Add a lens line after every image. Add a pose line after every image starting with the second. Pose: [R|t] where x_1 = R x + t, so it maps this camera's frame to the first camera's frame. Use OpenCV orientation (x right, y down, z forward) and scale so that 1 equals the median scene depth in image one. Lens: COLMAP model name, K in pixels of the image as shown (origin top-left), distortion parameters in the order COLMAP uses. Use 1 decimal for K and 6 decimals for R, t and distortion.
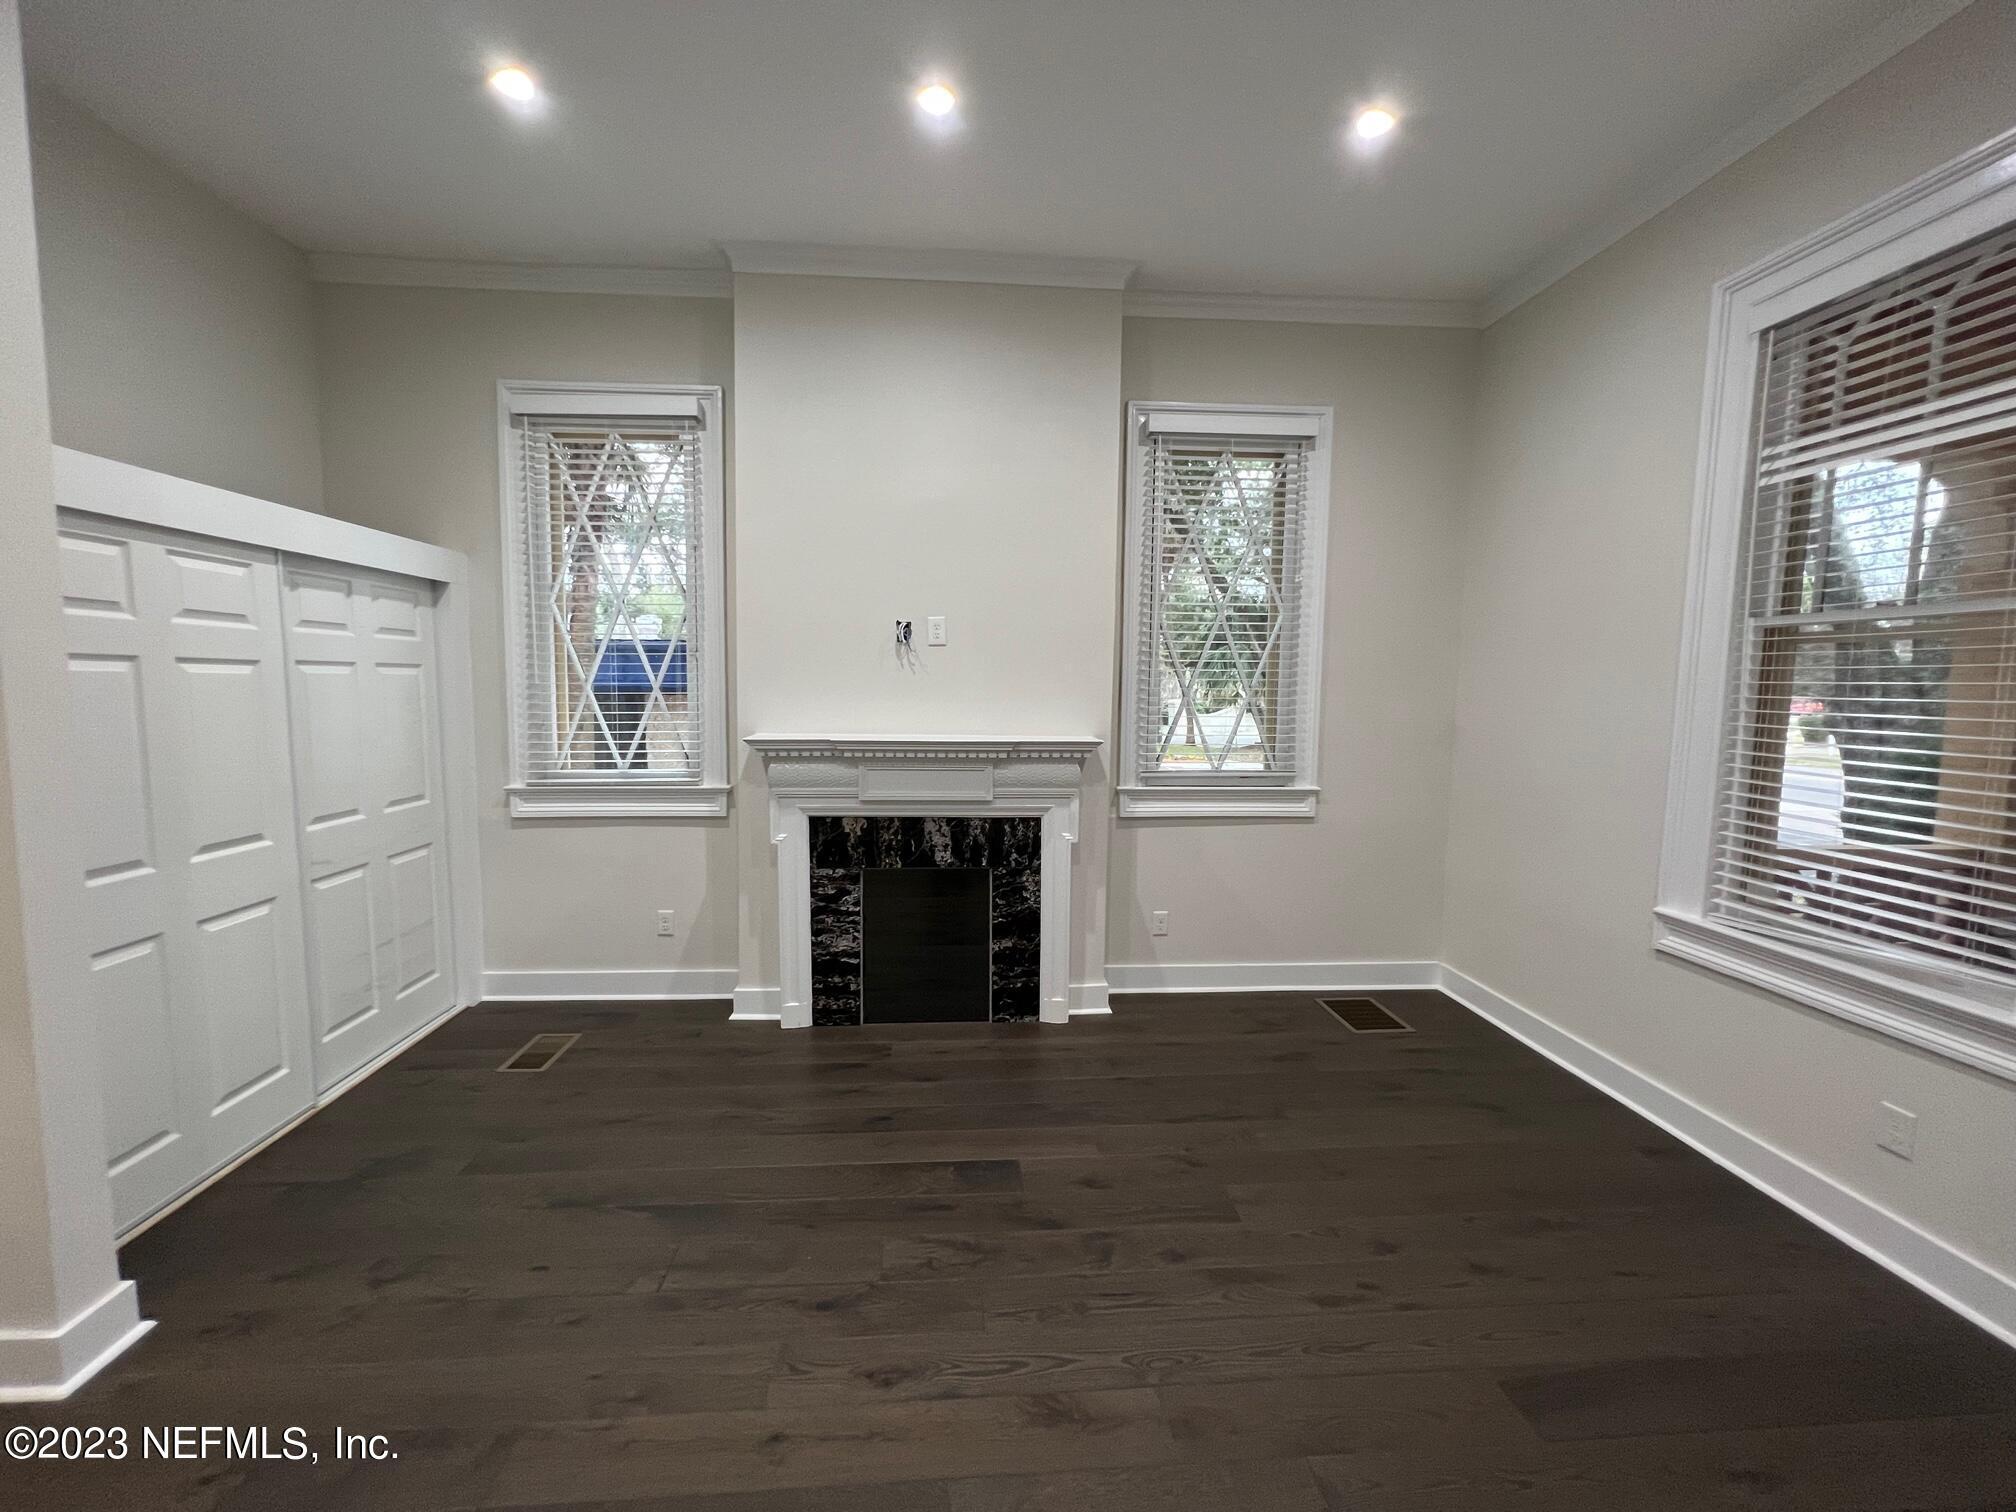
lens RADIAL K [[805.8, 0, 1002.7], [0, 805.8, 752.4], [0, 0, 1]] dist [0.000625, 0.000013]
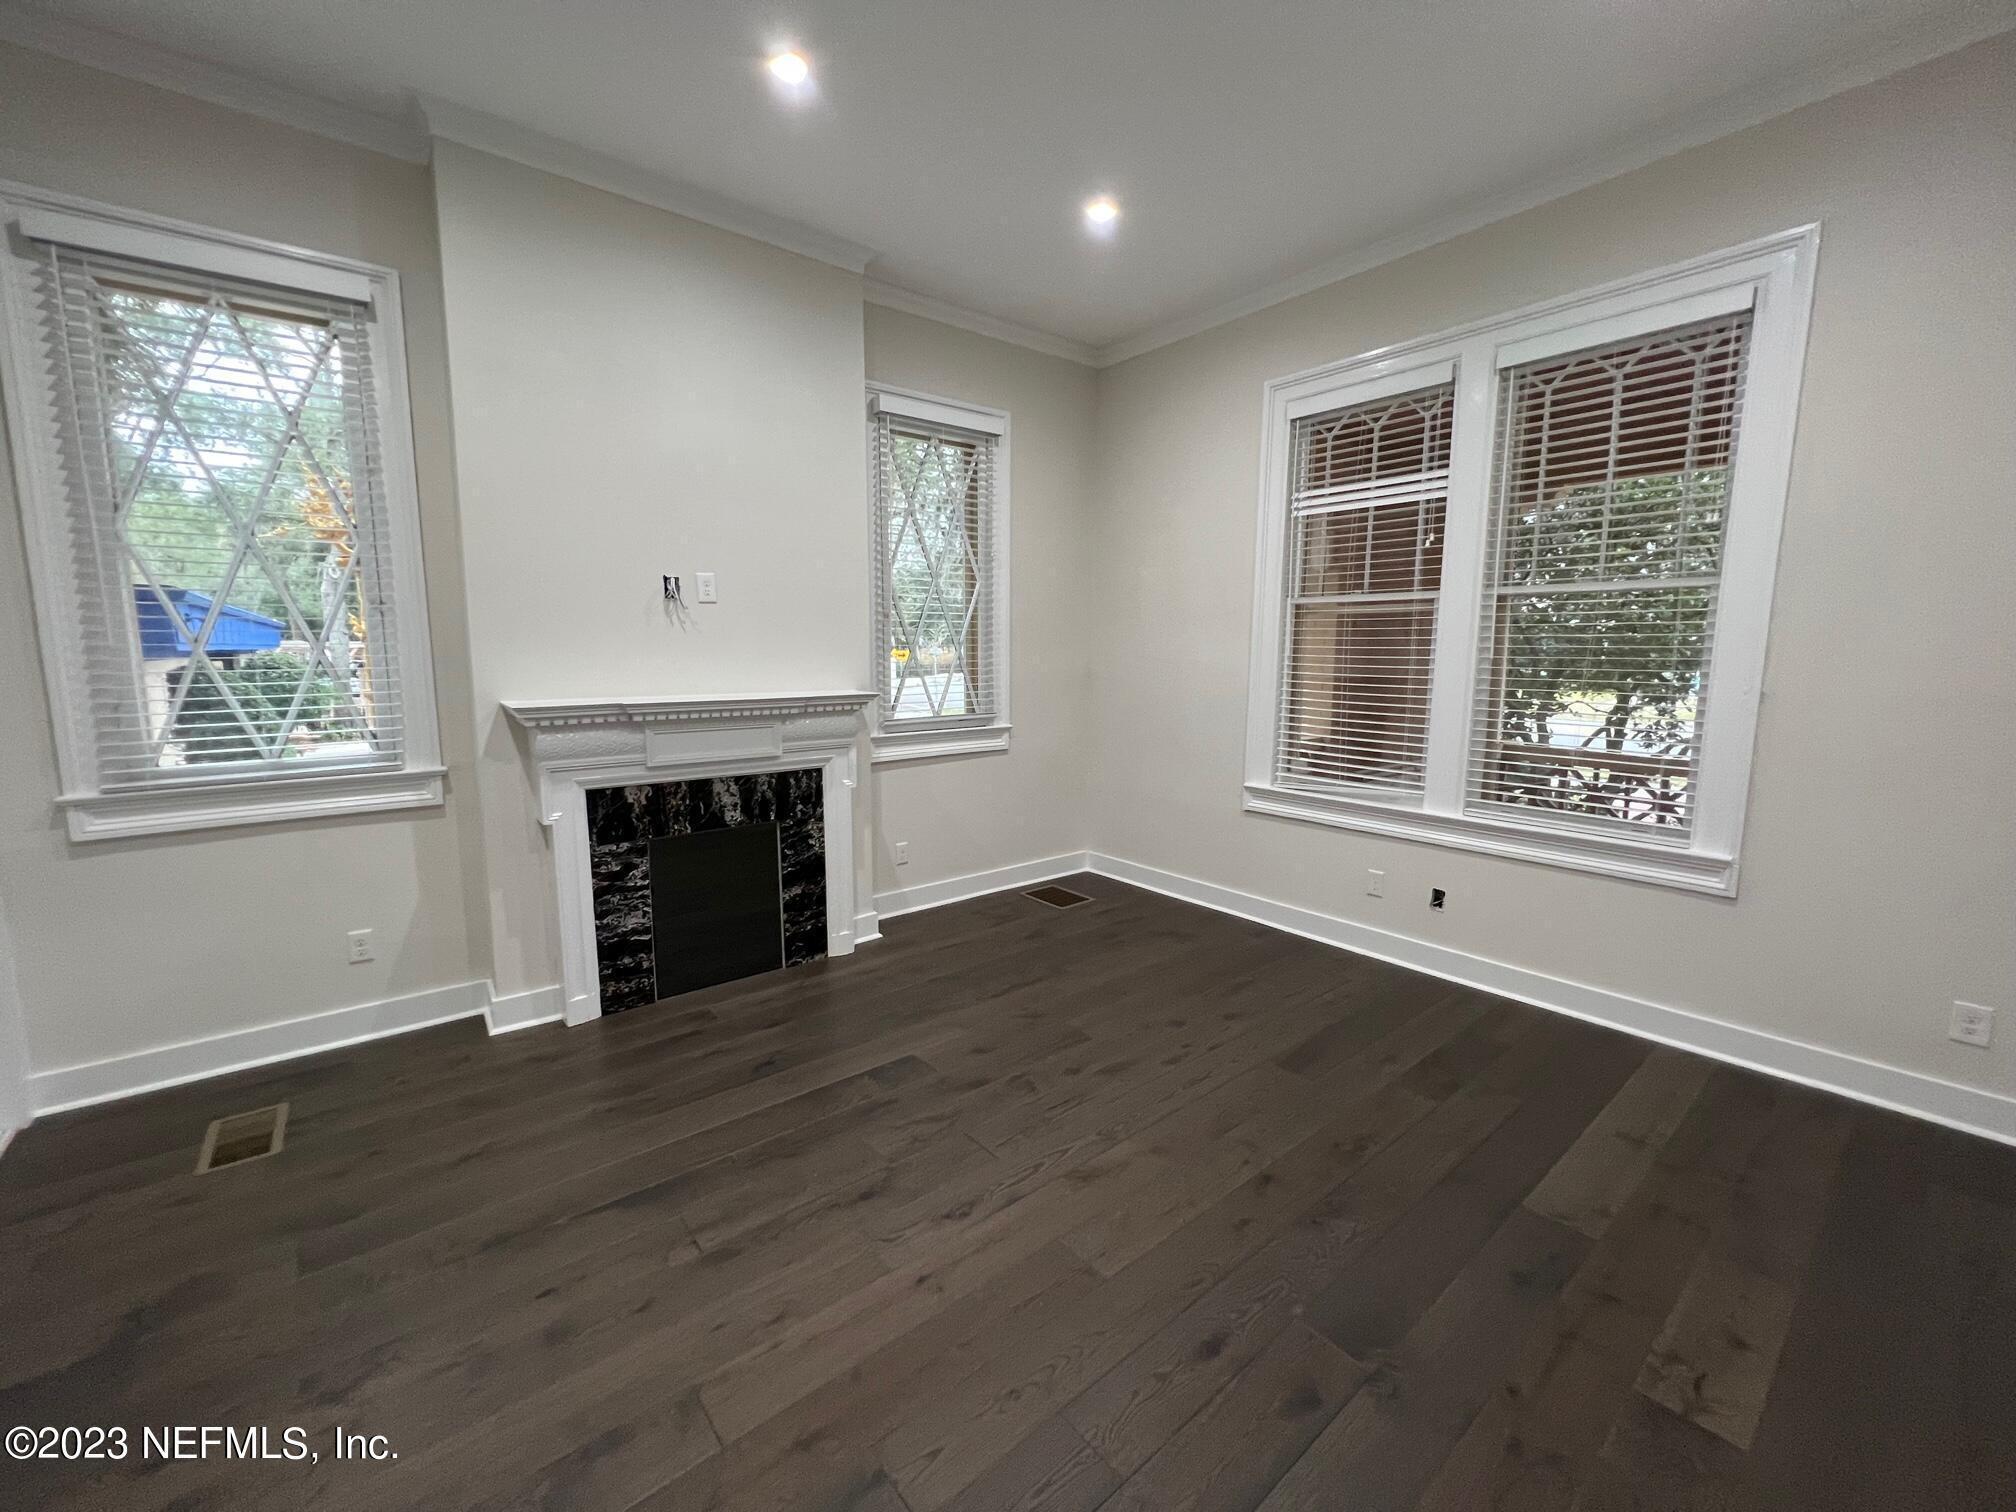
lens RADIAL K [[805.8, 0, 1000.4], [0, 805.8, 752.7], [0, 0, 1]] dist [0.000625, 0.000013]
pose [[0.821600, -0.083236, 0.563955, -0.361564], [0.054384, 0.996215, 0.067805, 0.001372], [-0.567464, -0.025039, 0.823017, -0.010721]]
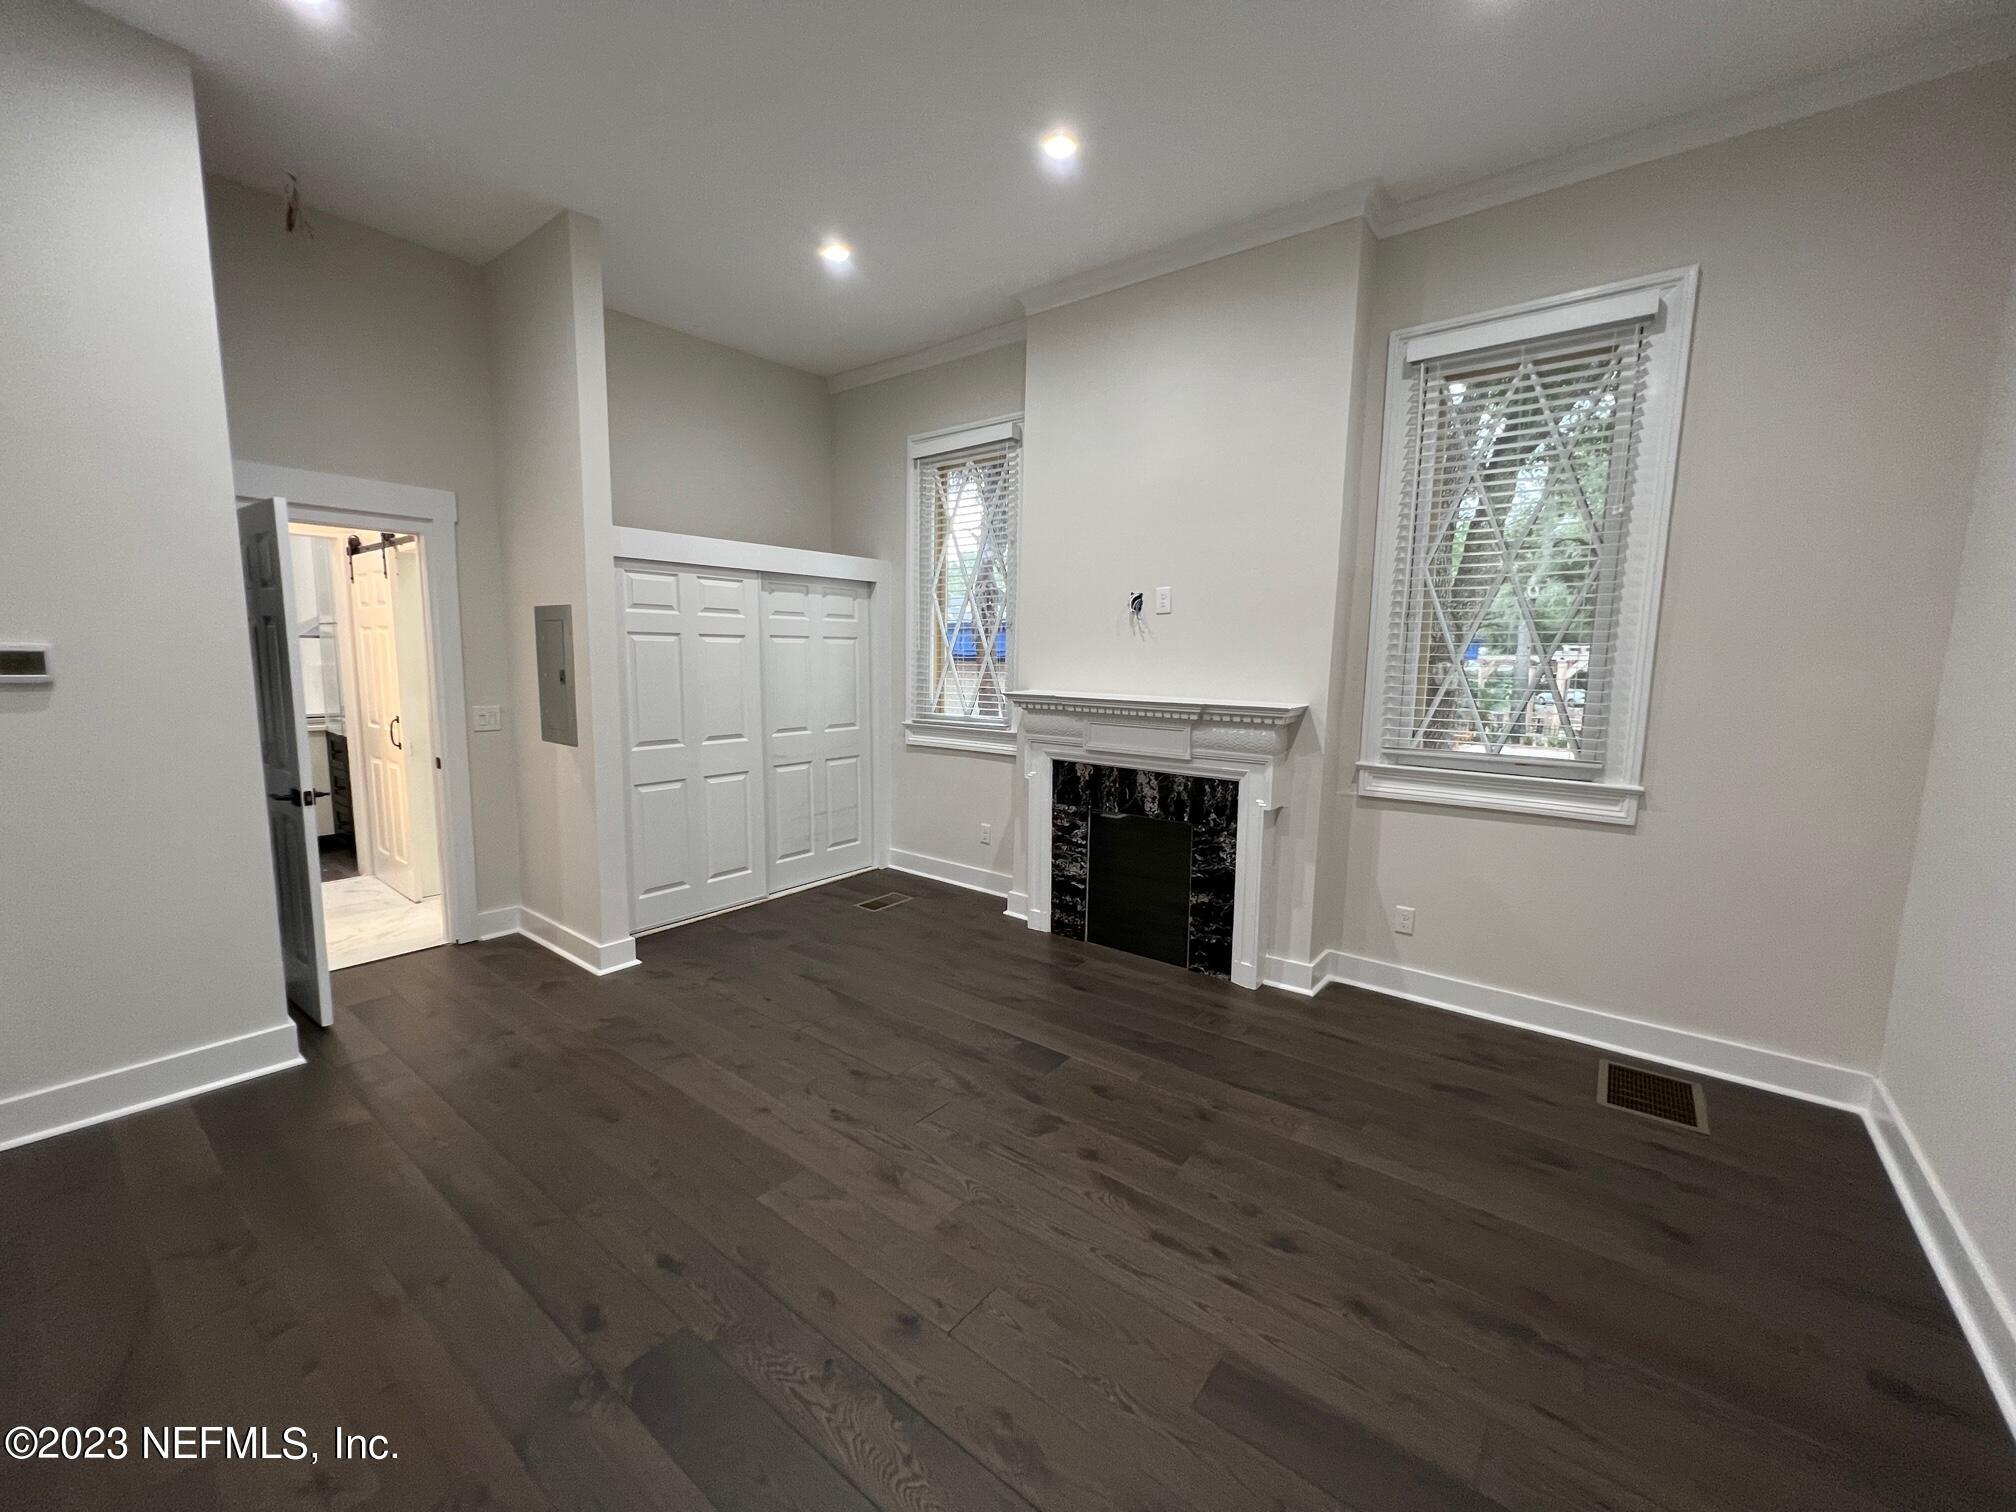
lens RADIAL K [[805.8, 0, 1003.1], [0, 805.8, 748.5], [0, 0, 1]] dist [0.000625, 0.000013]
pose [[0.743818, 0.079551, -0.663631, 0.500031], [-0.060456, 0.996829, 0.051731, 0.005000], [0.665642, 0.001642, 0.746269, 0.048295]]
